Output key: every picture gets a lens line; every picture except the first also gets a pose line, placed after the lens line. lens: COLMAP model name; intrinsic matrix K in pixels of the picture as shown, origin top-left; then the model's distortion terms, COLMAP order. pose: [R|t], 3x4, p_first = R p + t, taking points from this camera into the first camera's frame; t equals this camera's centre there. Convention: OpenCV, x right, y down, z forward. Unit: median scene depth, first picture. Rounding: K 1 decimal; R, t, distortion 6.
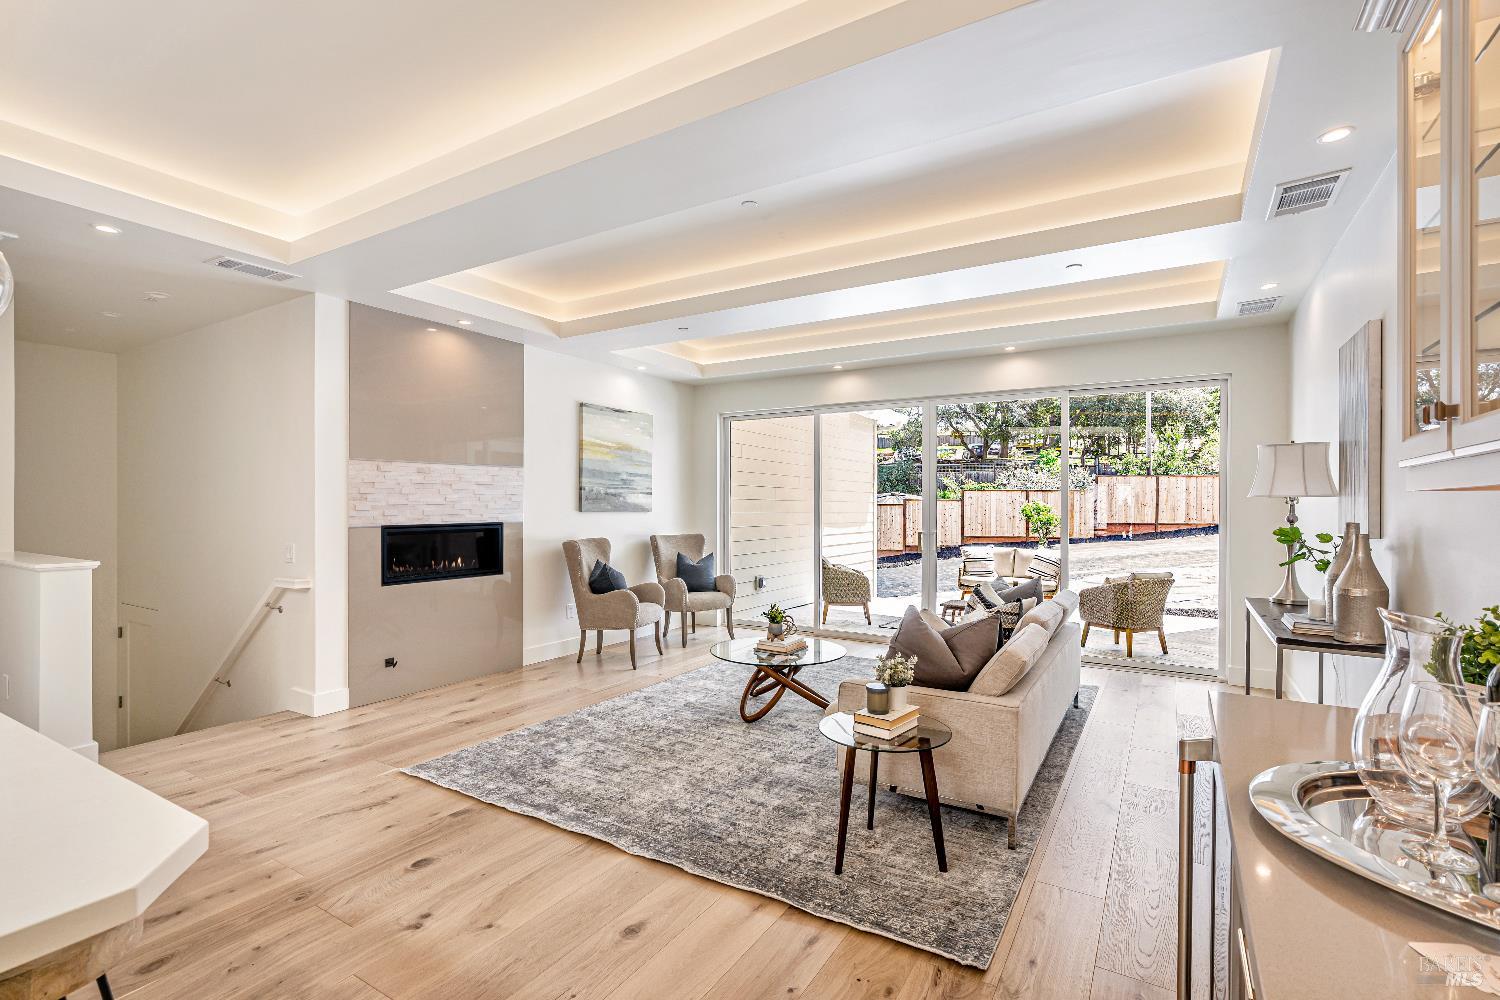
lens RADIAL K [[687.3, 0, 751.2], [0, 687.3, 503.9], [0, 0, 1]] dist [0.002292, 0.000367]
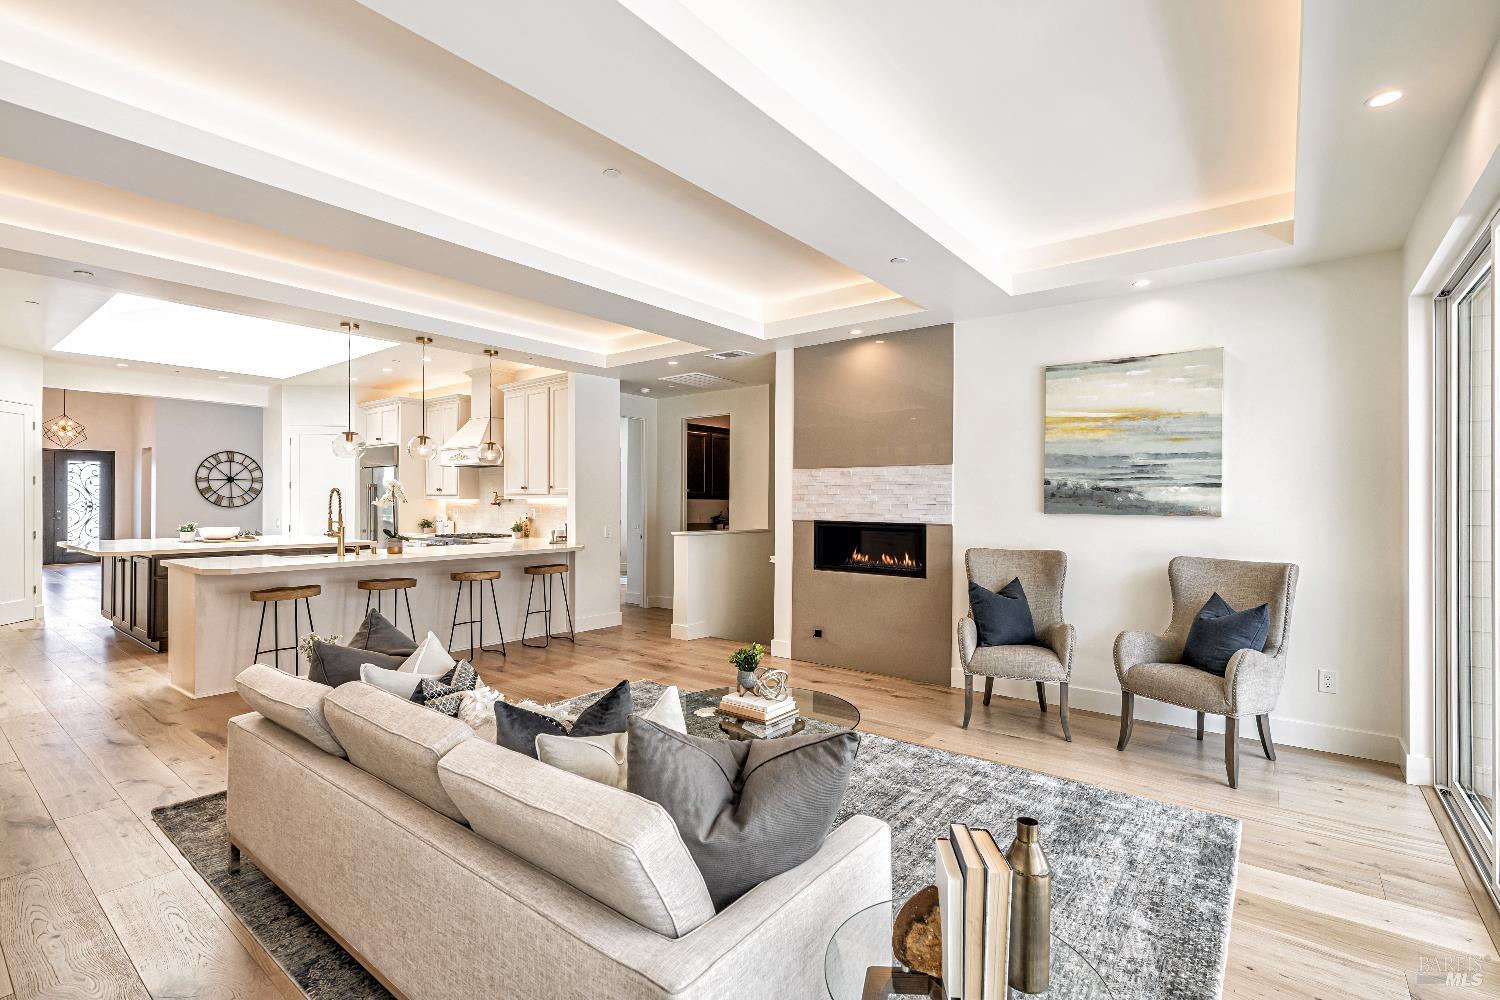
lens RADIAL K [[687.3, 0, 751.2], [0, 687.3, 503.9], [0, 0, 1]] dist [0.002292, 0.000367]
pose [[-0.117640, 0.002042, -0.993054, 0.584657], [-0.000685, 0.999997, 0.002138, -0.001034], [0.993056, 0.000932, -0.117638, 0.859938]]
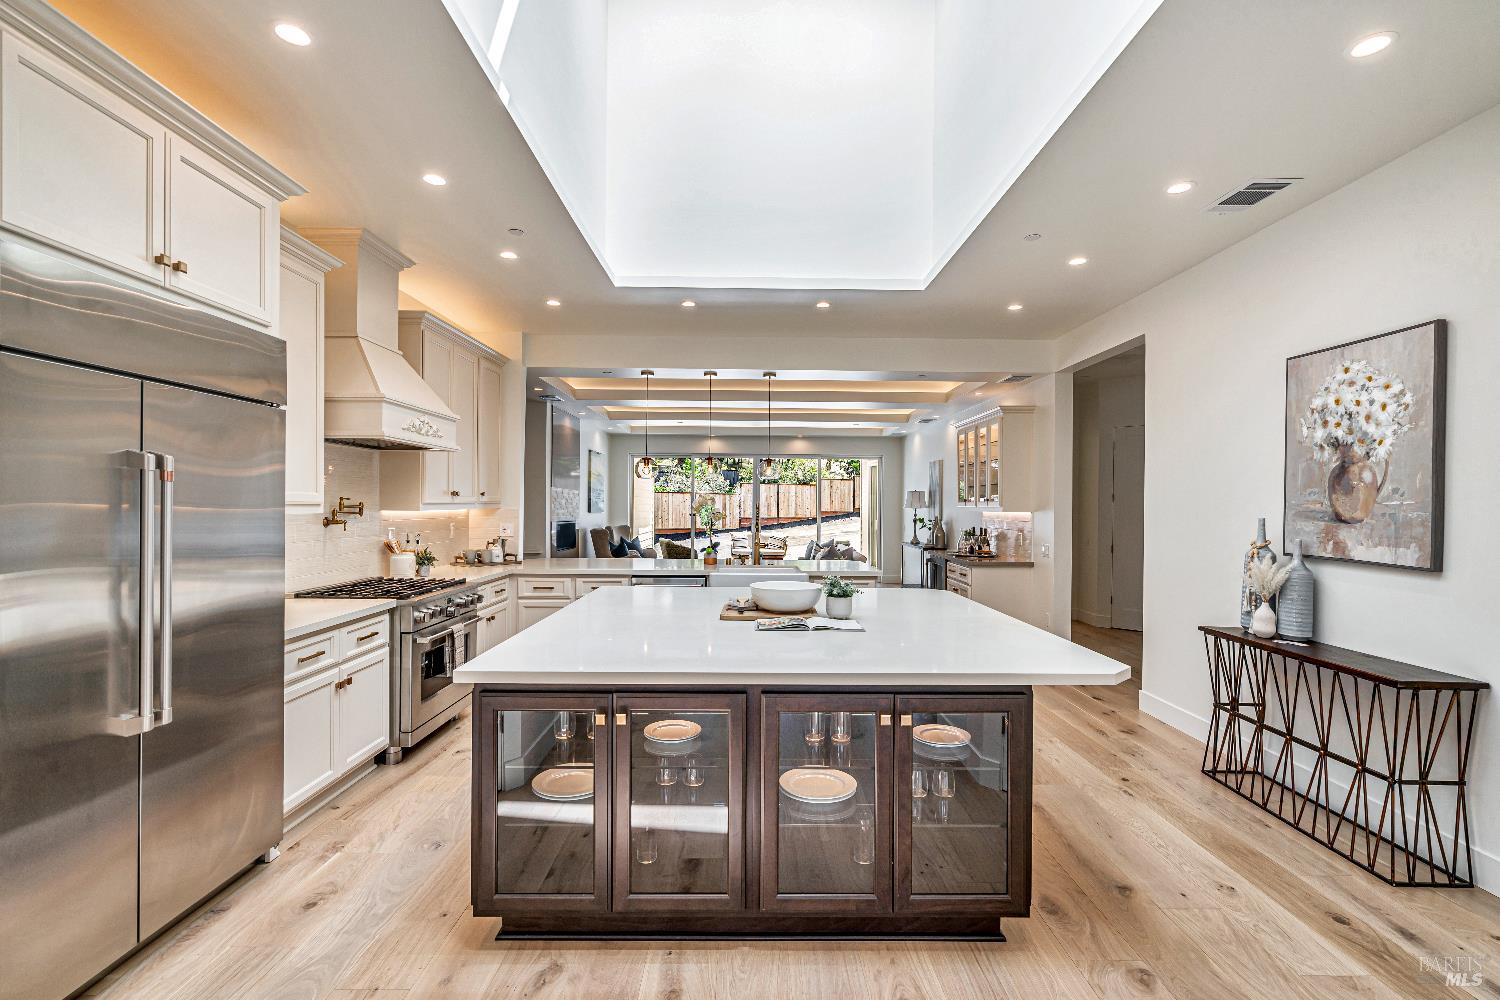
lens RADIAL K [[687.3, 0, 751.2], [0, 687.3, 503.9], [0, 0, 1]] dist [0.002292, 0.000367]
pose [[0.847964, 0.003210, 0.530044, -0.887155], [-0.005803, 0.999978, 0.003227, -0.021368], [-0.530022, -0.005812, 0.847964, -0.730594]]
